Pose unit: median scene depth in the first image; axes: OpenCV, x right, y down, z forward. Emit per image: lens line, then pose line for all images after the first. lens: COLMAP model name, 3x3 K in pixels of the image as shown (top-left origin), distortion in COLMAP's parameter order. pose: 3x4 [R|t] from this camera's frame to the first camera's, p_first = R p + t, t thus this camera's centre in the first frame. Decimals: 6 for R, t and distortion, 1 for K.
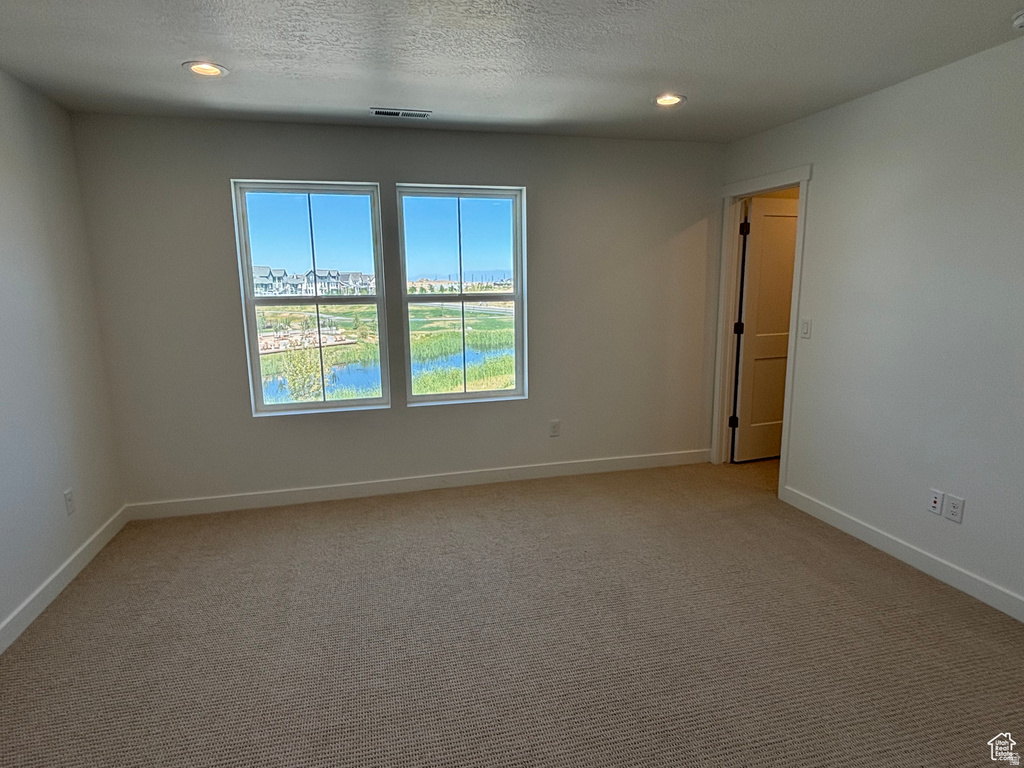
lens RADIAL K [[581.4, 0, 508.3], [0, 581.4, 382.9], [0, 0, 1]] dist [-0.003247, -0.001740]
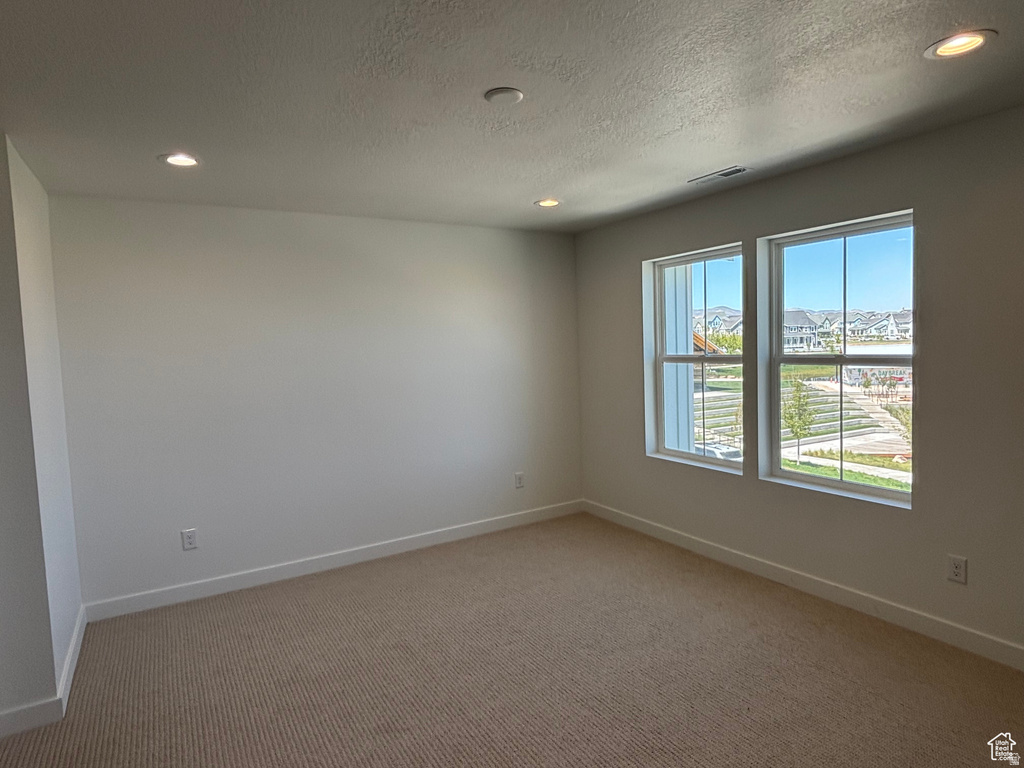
lens RADIAL K [[581.4, 0, 508.3], [0, 581.4, 382.9], [0, 0, 1]] dist [-0.003247, -0.001740]
pose [[0.300269, 0.070781, -0.951225, 0.556310], [-0.148332, 0.988576, 0.026737, -0.071507], [0.942251, 0.133069, 0.307338, 0.339579]]
